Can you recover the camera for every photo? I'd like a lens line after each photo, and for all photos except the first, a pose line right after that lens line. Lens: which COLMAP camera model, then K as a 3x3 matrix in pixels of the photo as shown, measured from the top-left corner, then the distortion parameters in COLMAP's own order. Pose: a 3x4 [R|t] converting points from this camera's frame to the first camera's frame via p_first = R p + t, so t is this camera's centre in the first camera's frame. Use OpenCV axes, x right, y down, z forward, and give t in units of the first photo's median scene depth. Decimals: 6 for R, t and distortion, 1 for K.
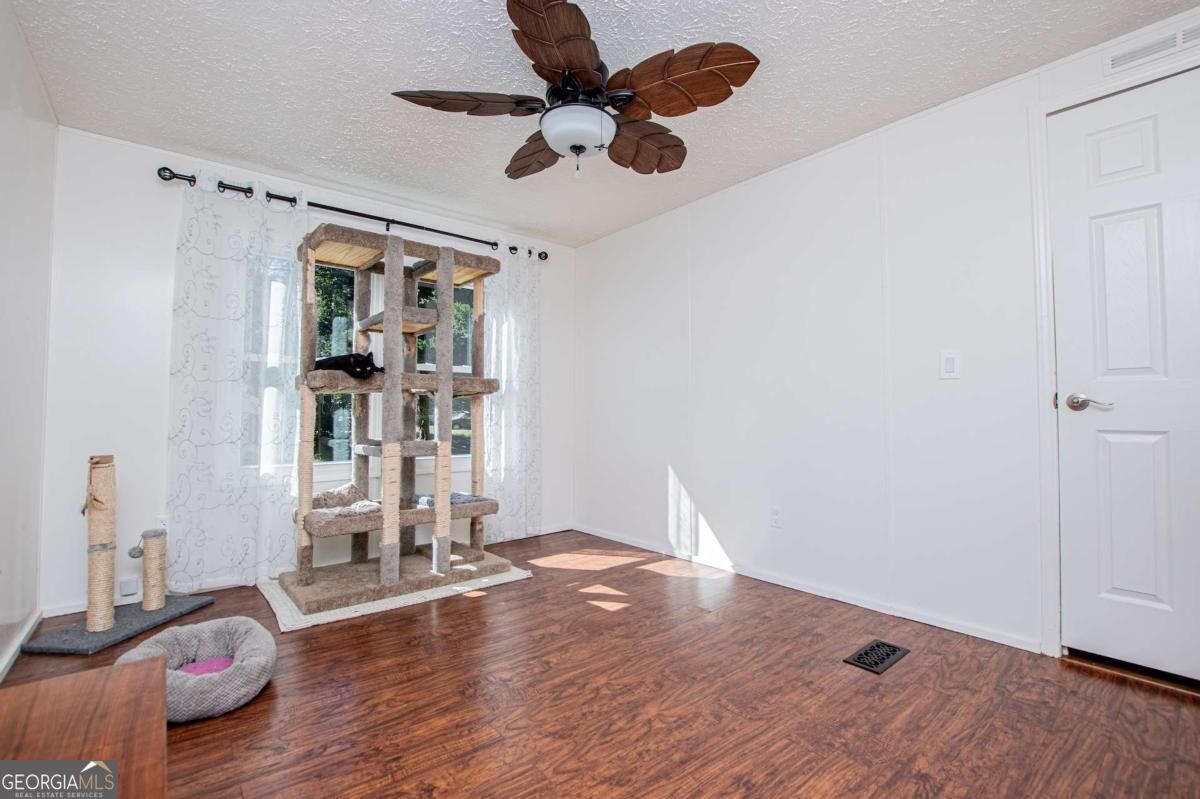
lens RADIAL K [[536.3, 0, 621.1], [0, 536.3, 402.9], [0, 0, 1]] dist [-0.035029, 0.005036]
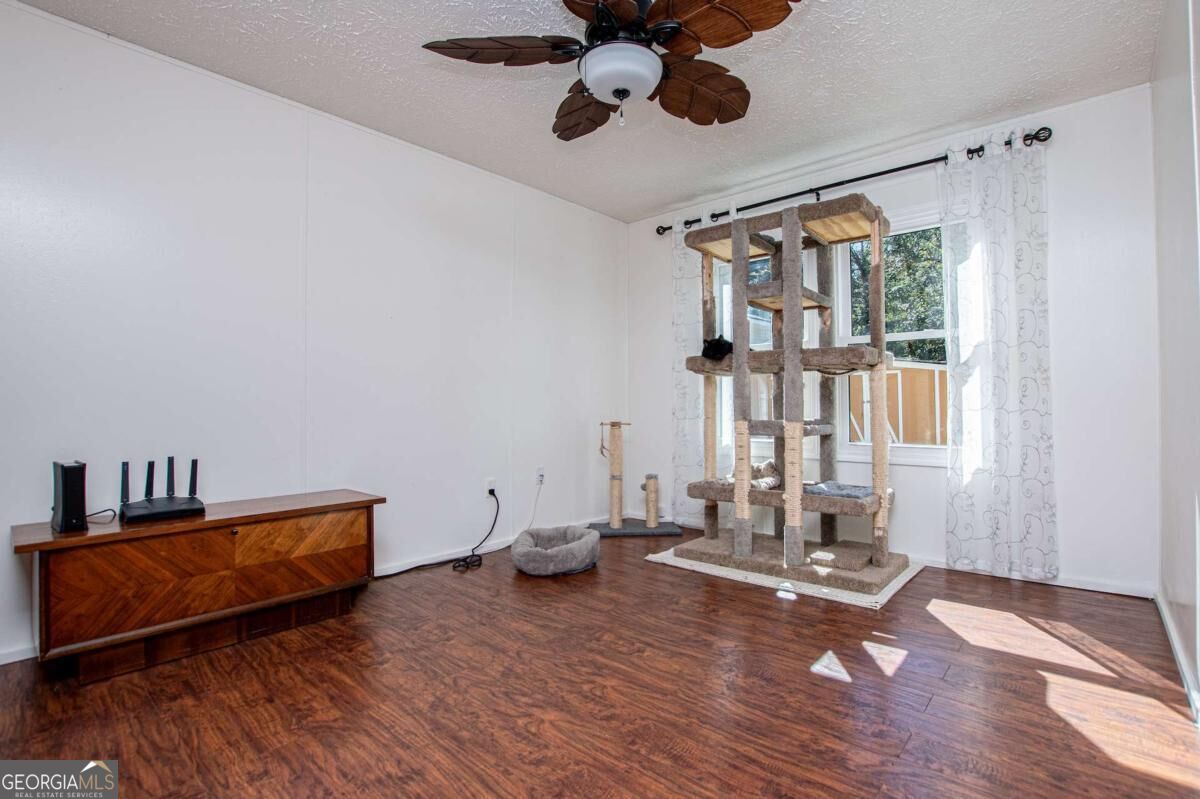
lens RADIAL K [[570.3, 0, 621.2], [0, 570.3, 403.1], [0, 0, 1]] dist [-0.032556, 0.000029]
pose [[0.136759, -0.005447, -0.990589, 0.807042], [0.023990, 0.999710, -0.002185, 0.048672], [0.990314, -0.023466, 0.136850, 0.796739]]
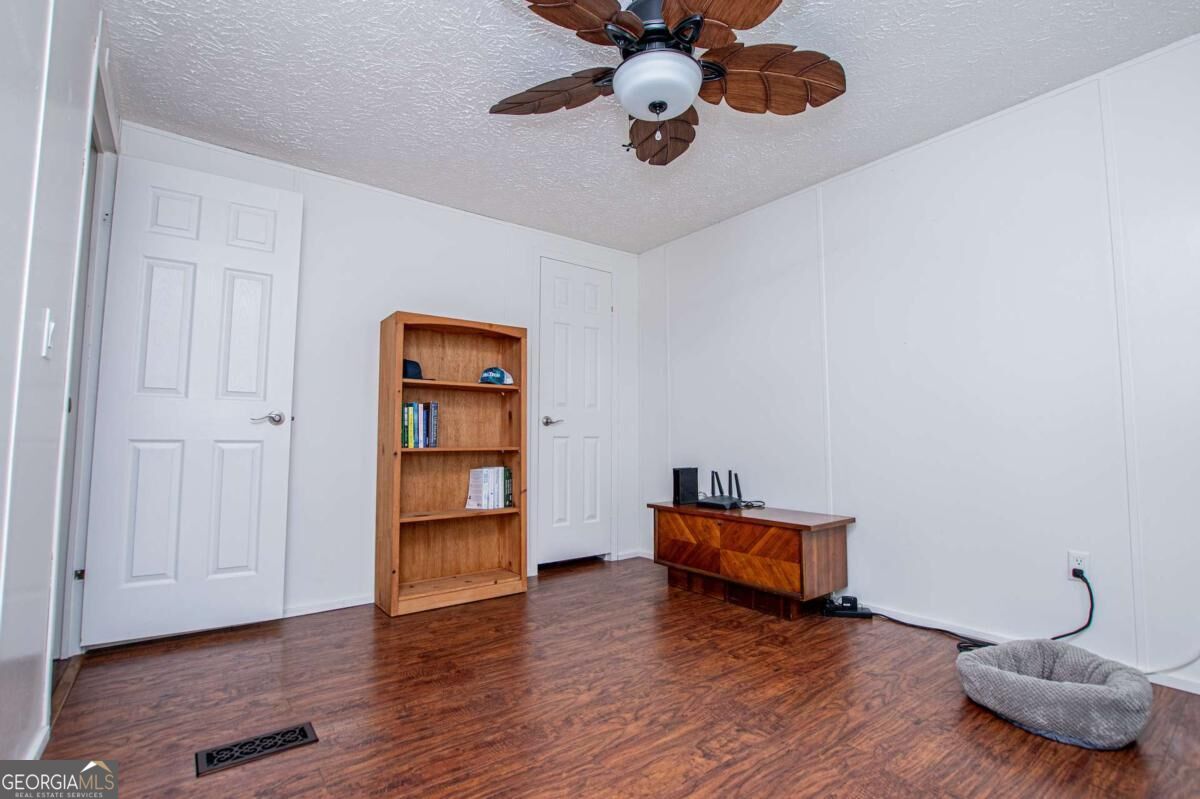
lens RADIAL K [[546.6, 0, 600.0], [0, 546.6, 399.5], [0, 0, 1]] dist [-0.030737, 0.000225]
pose [[-0.997023, 0.004222, 0.076991, -0.048467], [-0.002204, 0.996531, -0.083190, 0.054419], [-0.077075, -0.083112, -0.993555, 1.705198]]
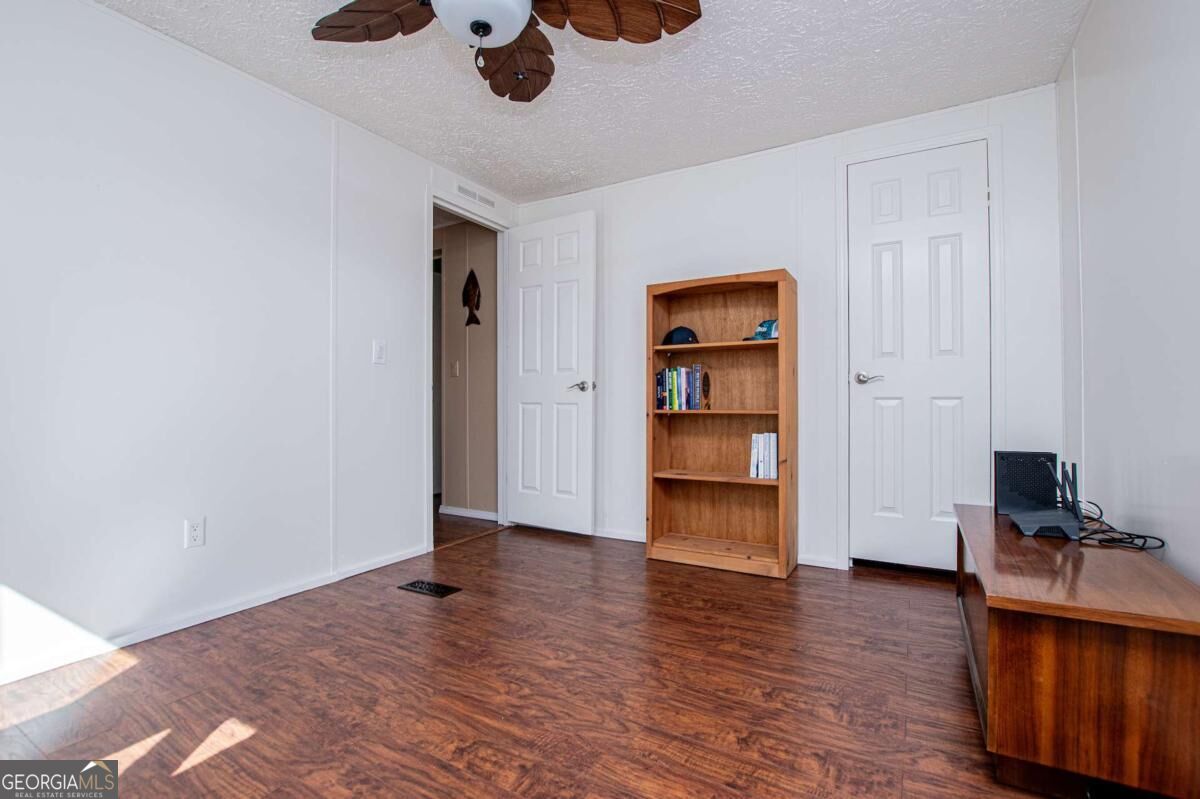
lens RADIAL K [[532.4, 0, 600.0], [0, 532.4, 399.5], [0, 0, 1]] dist [-0.033875, -0.000028]
pose [[-0.312245, 0.003855, 0.949994, -0.779991], [-0.009273, 0.999932, -0.007106, 0.046963], [-0.949956, -0.011028, -0.312188, 0.990385]]
